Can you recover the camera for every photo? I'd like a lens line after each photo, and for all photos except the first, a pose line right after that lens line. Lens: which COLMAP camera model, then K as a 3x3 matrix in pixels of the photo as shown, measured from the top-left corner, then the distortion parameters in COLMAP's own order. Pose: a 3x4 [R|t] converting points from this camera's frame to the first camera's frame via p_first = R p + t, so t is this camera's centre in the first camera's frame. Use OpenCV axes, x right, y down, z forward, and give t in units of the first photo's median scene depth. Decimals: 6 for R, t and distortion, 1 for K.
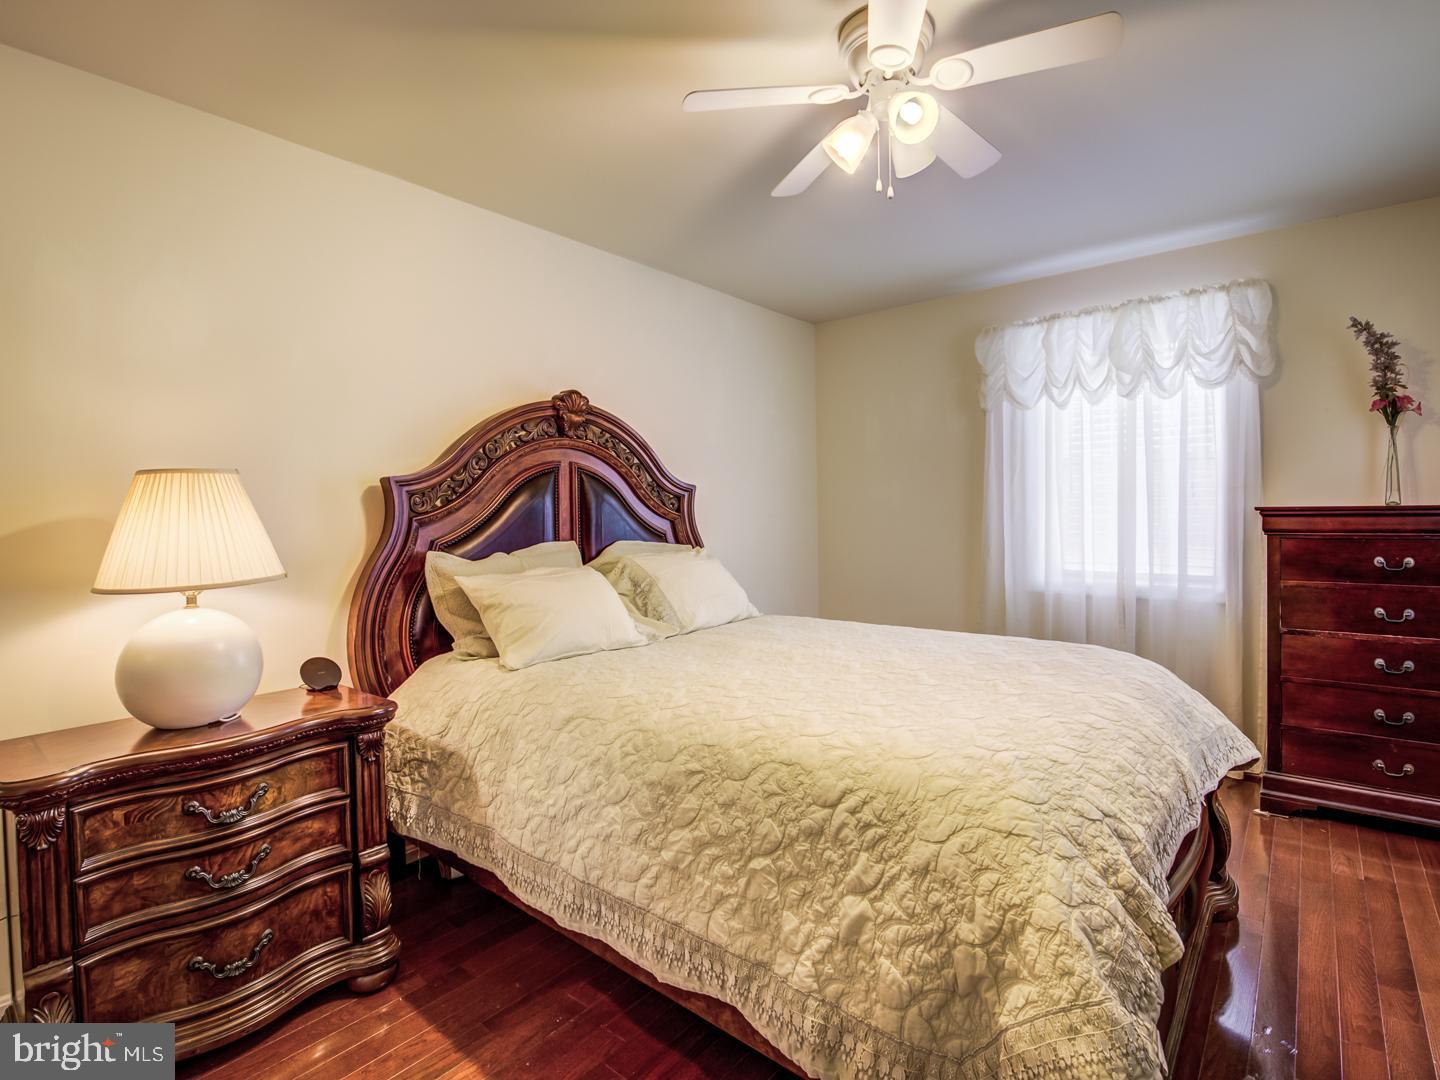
lens RADIAL K [[706.9, 0, 714.7], [0, 706.9, 516.0], [0, 0, 1]] dist [-0.013505, -0.001011]
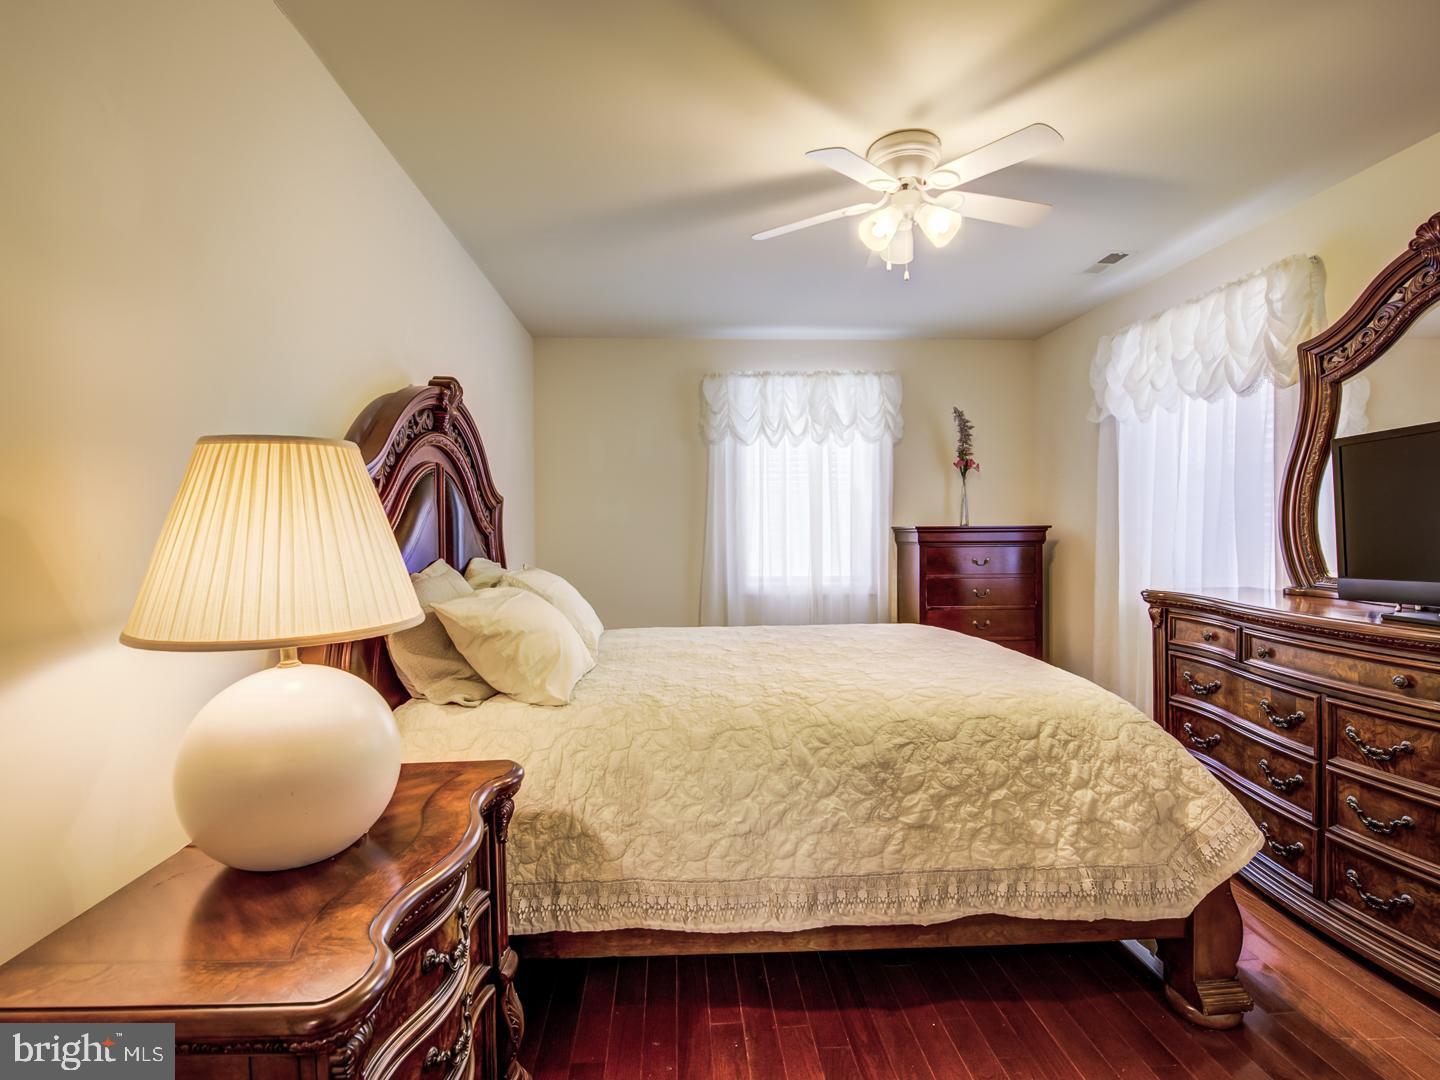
lens RADIAL K [[707.3, 0, 713.0], [0, 707.3, 524.0], [0, 0, 1]] dist [-0.002524, -0.011730]
pose [[0.741044, 0.013703, 0.671316, -1.106427], [-0.001297, 0.999819, -0.018977, 0.020938], [-0.671455, 0.013192, 0.740928, 0.356509]]
